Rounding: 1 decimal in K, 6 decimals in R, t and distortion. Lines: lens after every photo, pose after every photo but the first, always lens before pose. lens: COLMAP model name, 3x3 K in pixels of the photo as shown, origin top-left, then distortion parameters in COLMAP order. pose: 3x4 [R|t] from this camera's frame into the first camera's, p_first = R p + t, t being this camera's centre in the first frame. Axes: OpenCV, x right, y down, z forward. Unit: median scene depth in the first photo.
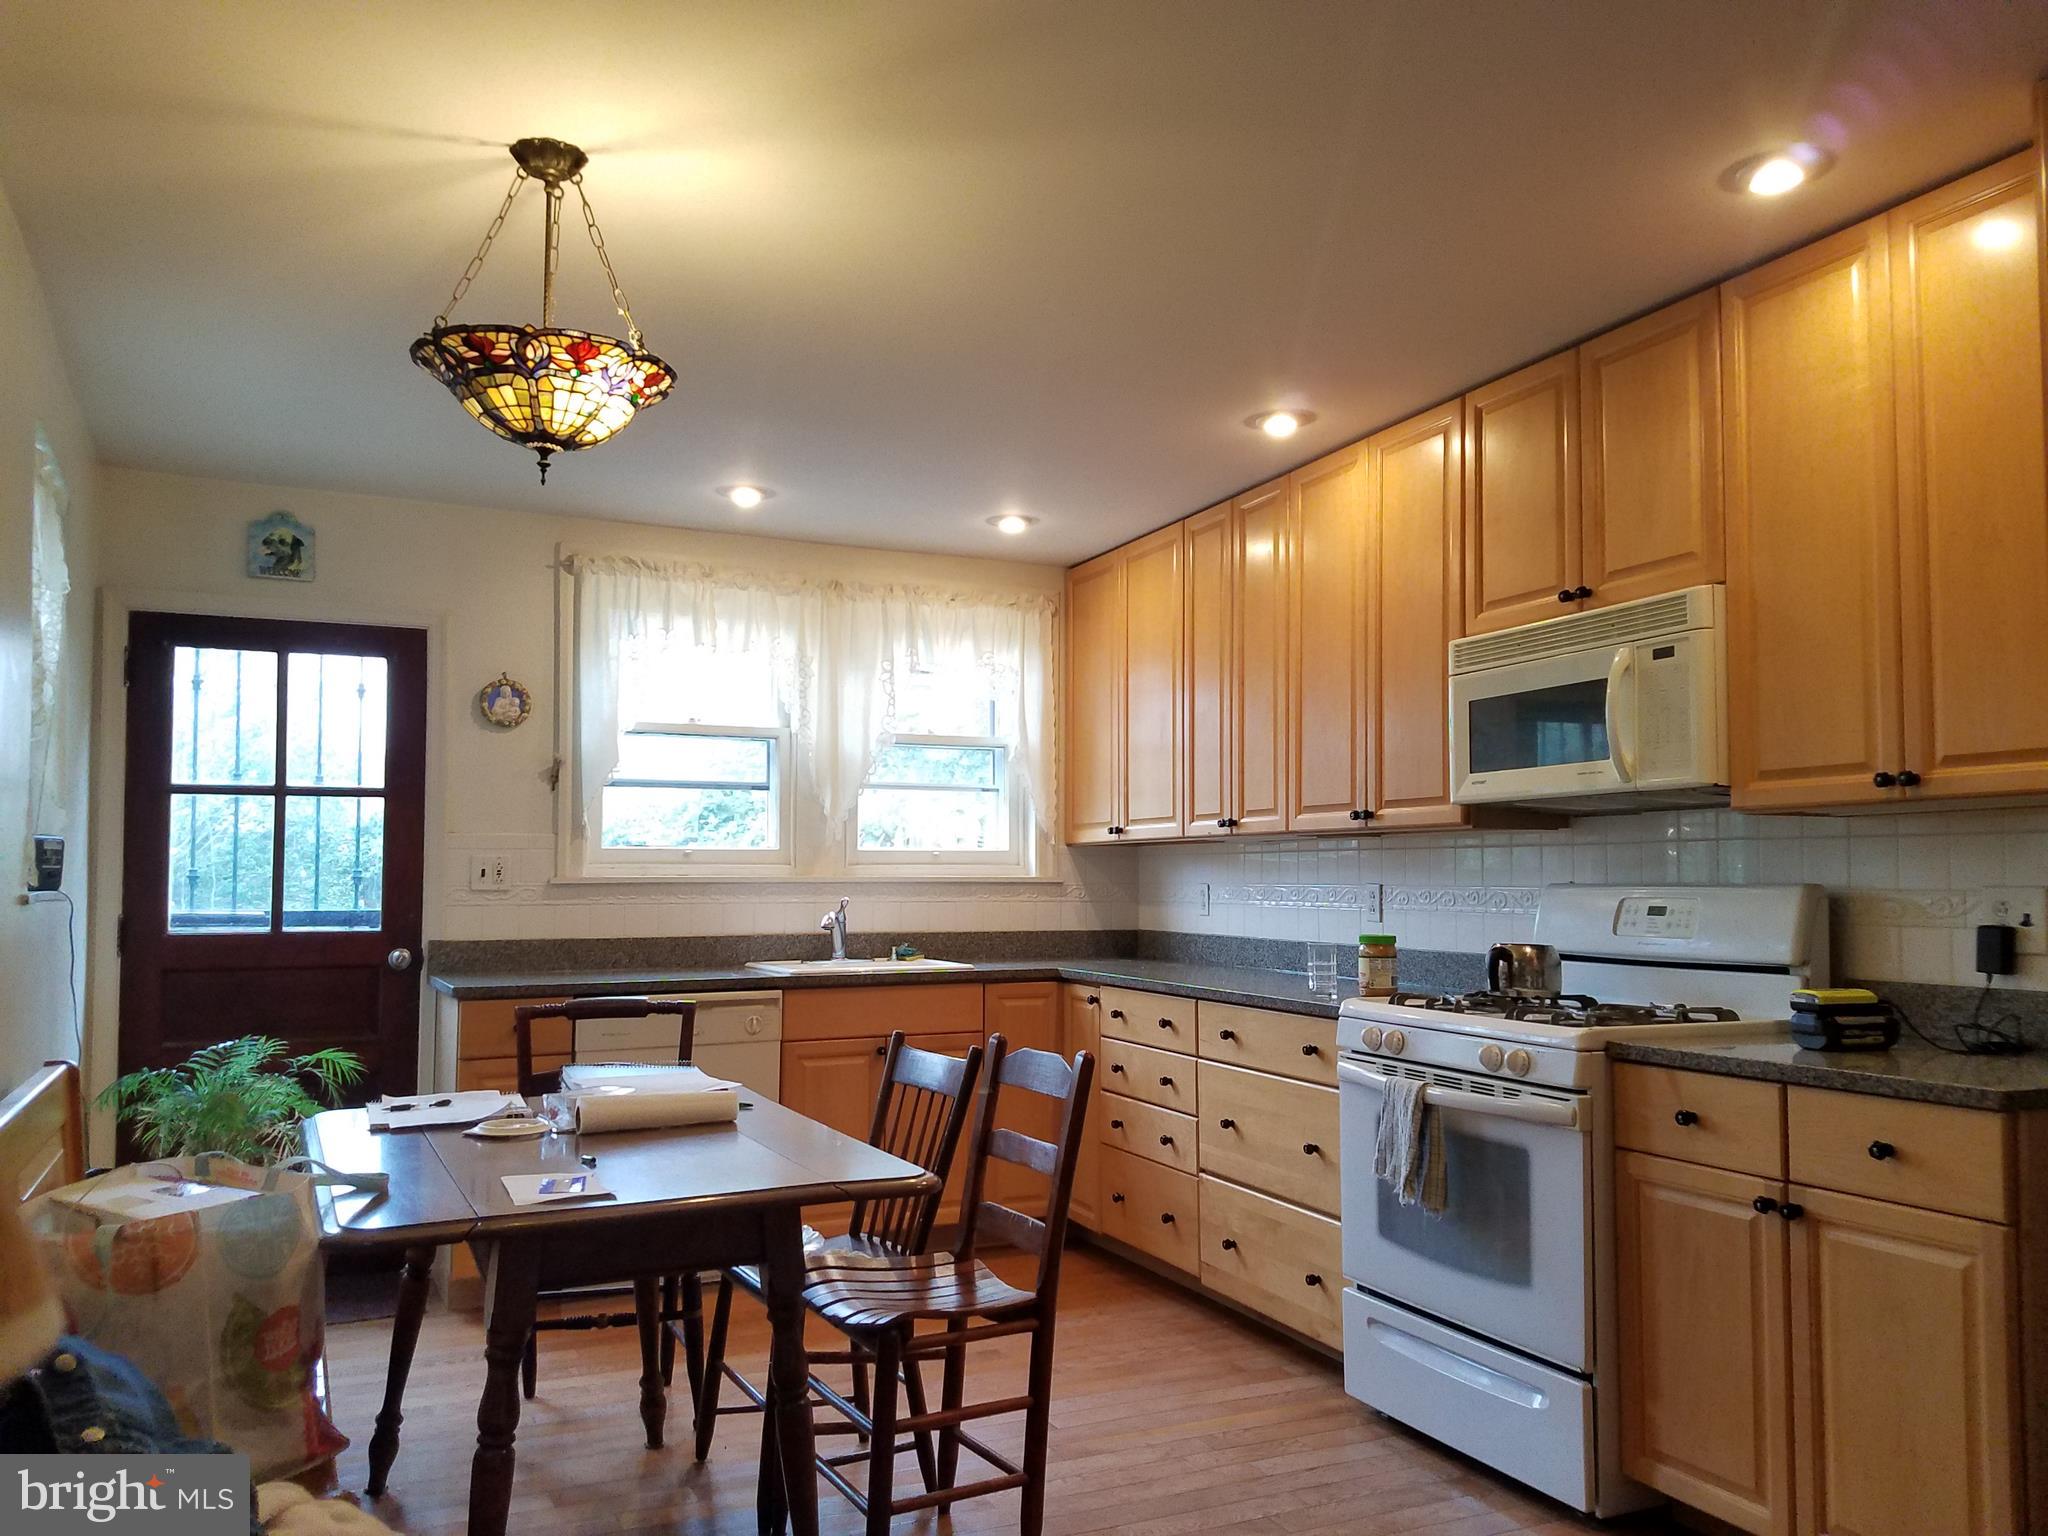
lens RADIAL K [[1594.3, 0, 1049.8], [0, 1594.3, 785.4], [0, 0, 1]] dist [0.284116, -0.549707]
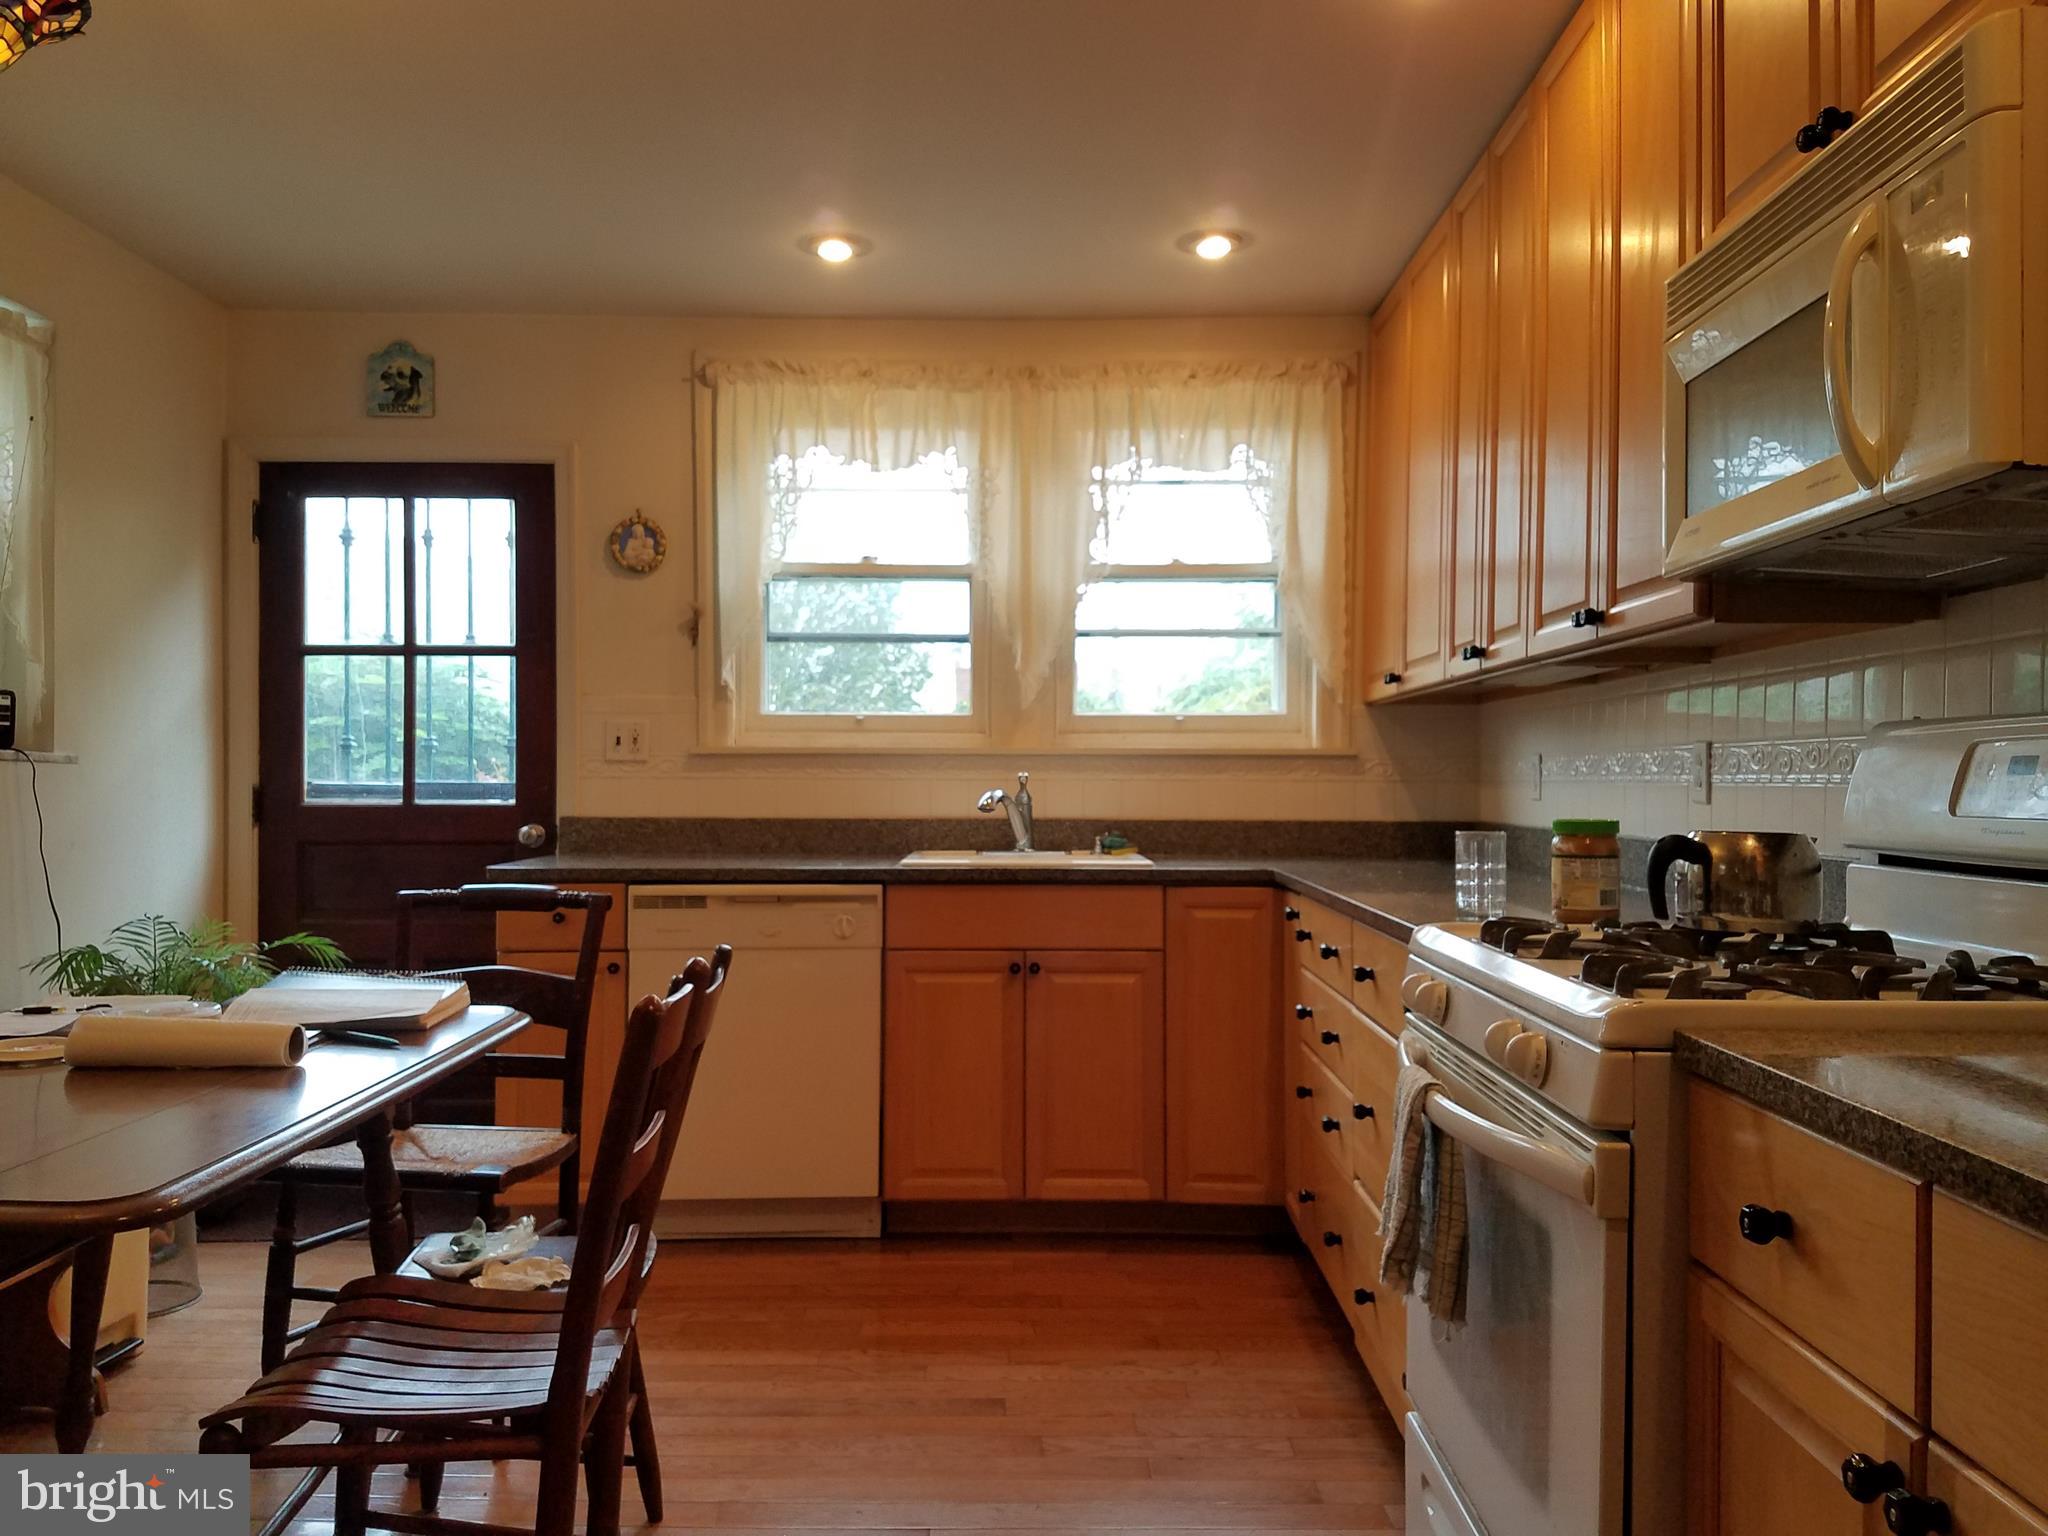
lens RADIAL K [[1607.0, 0, 1018.1], [0, 1607.0, 782.5], [0, 0, 1]] dist [0.241825, -0.424429]
pose [[0.898076, 0.000433, -0.439841, 0.228640], [0.025496, 0.998267, 0.053041, 0.034664], [0.439102, -0.058849, 0.896508, 0.307399]]
